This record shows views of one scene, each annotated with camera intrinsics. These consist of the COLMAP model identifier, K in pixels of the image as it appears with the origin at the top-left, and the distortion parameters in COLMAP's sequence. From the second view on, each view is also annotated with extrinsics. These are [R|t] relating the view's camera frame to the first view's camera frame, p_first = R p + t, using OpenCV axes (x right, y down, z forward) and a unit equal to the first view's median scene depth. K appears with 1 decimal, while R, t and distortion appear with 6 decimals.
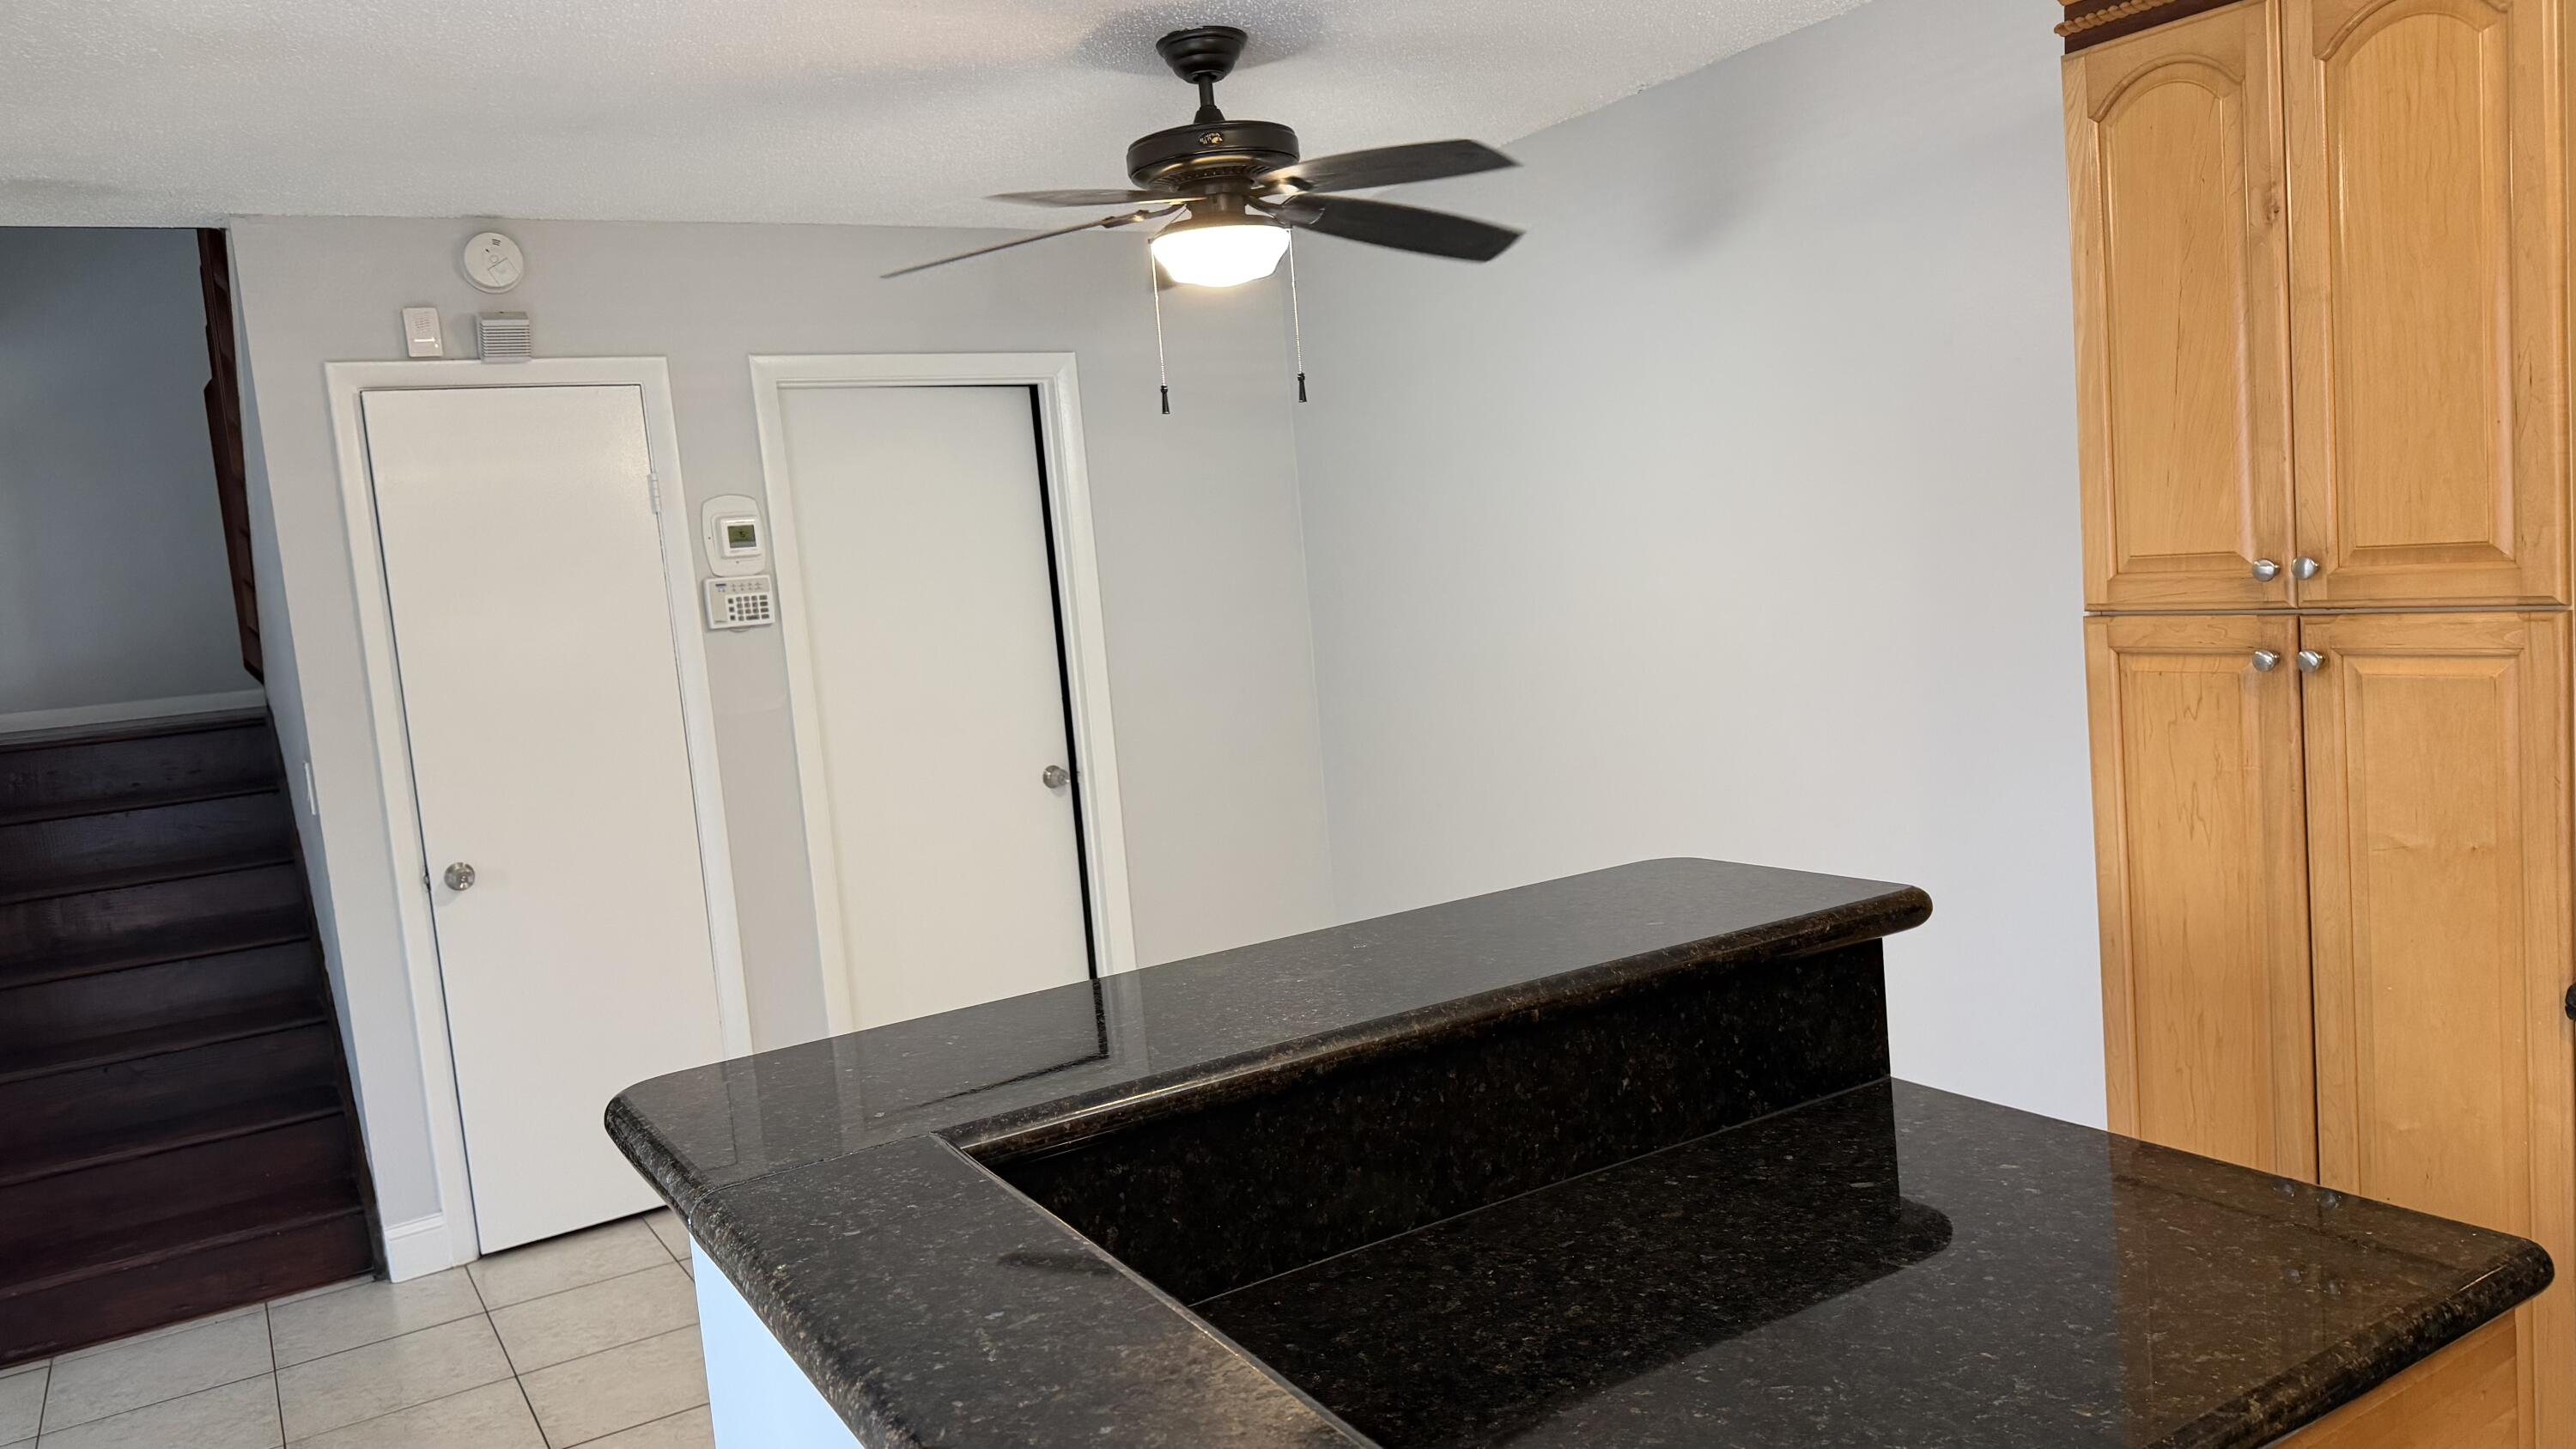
lens RADIAL K [[1817.5, 0, 1288.0], [0, 1817.5, 724.5], [0, 0, 1]] dist [-0.002435, 0.003271]
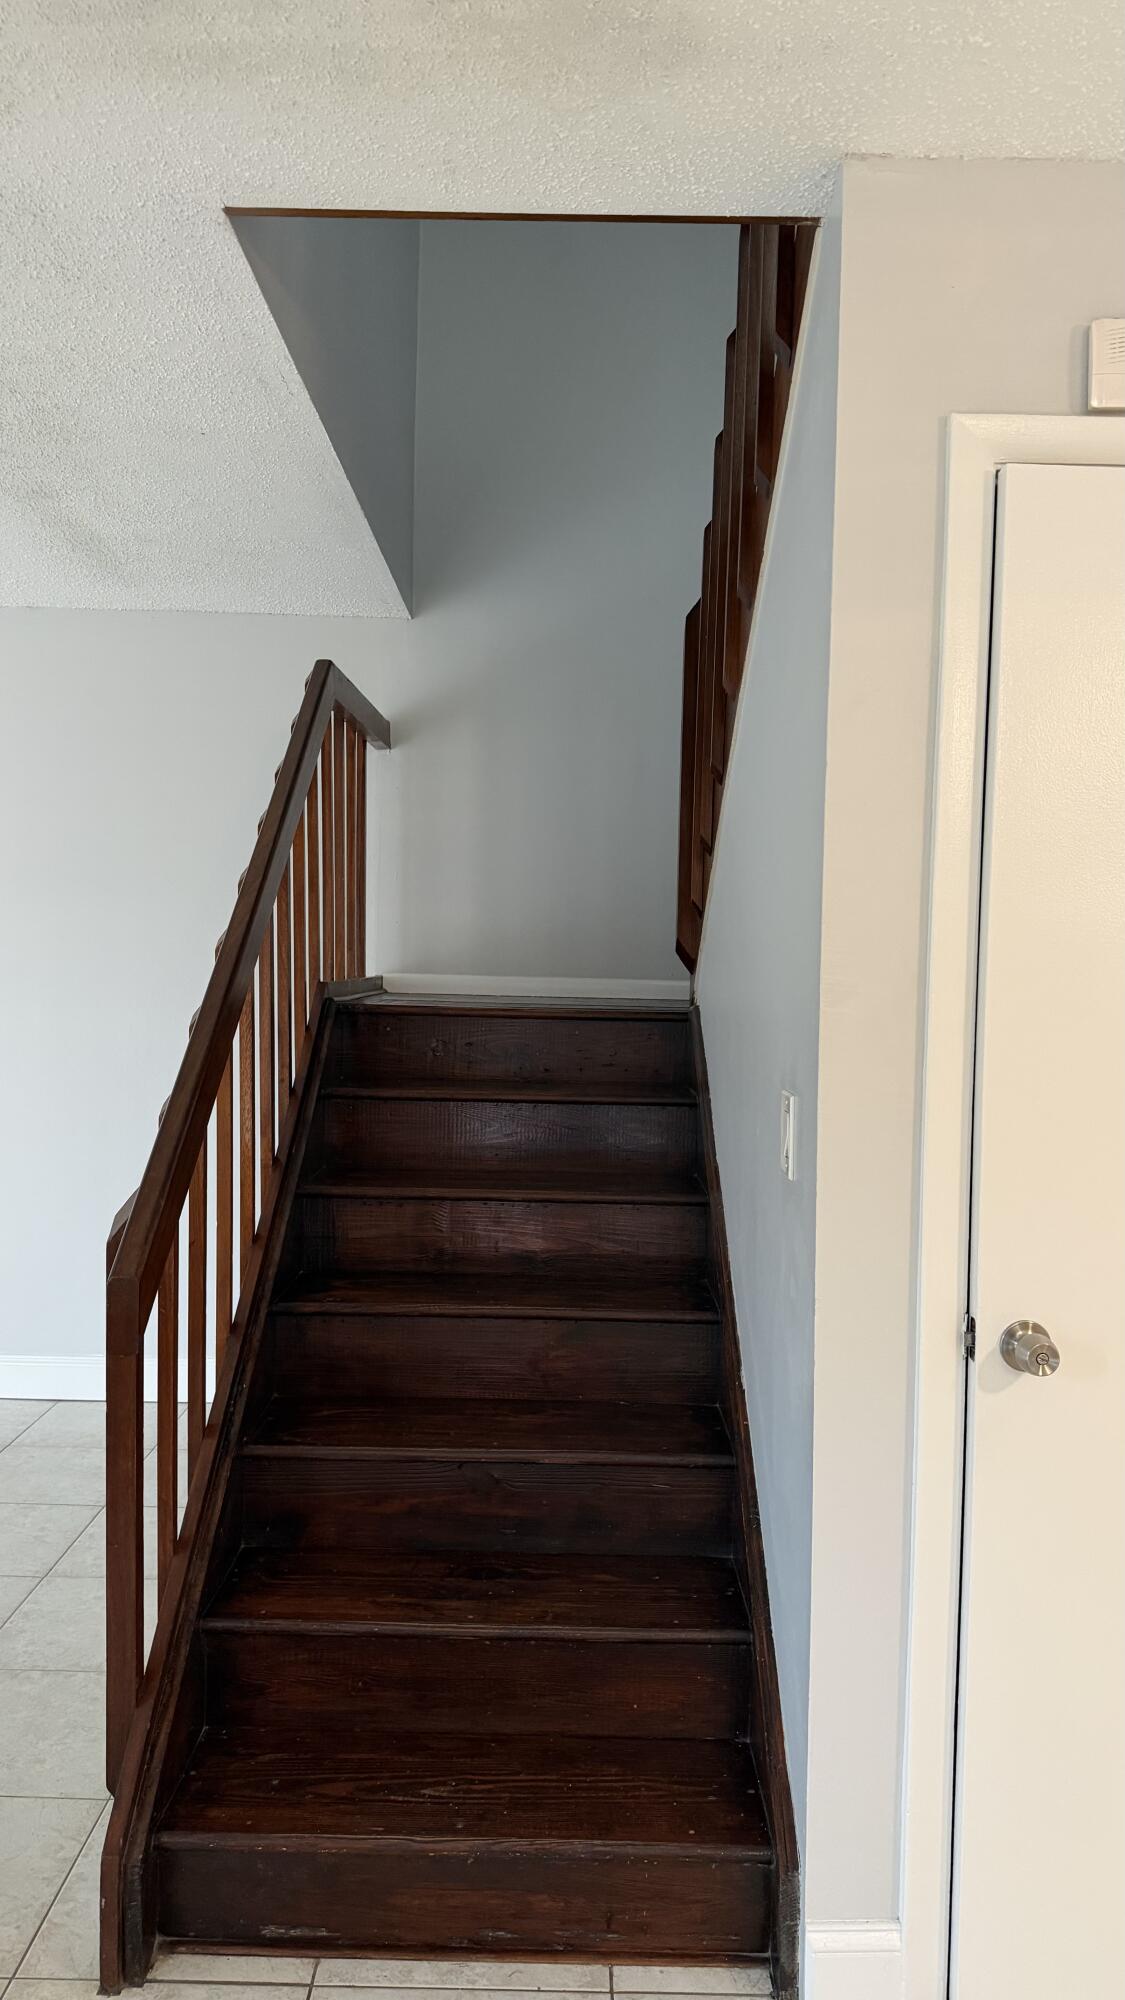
lens RADIAL K [[1398.2, 0, 562.5], [0, 1398.2, 1000.0], [0, 0, 1]] dist [0.170784, -0.340564]
pose [[0.843938, 0.124733, -0.521737, -0.324058], [-0.150113, 0.988648, -0.006457, 0.003393], [0.515009, 0.083769, 0.853082, 0.491595]]
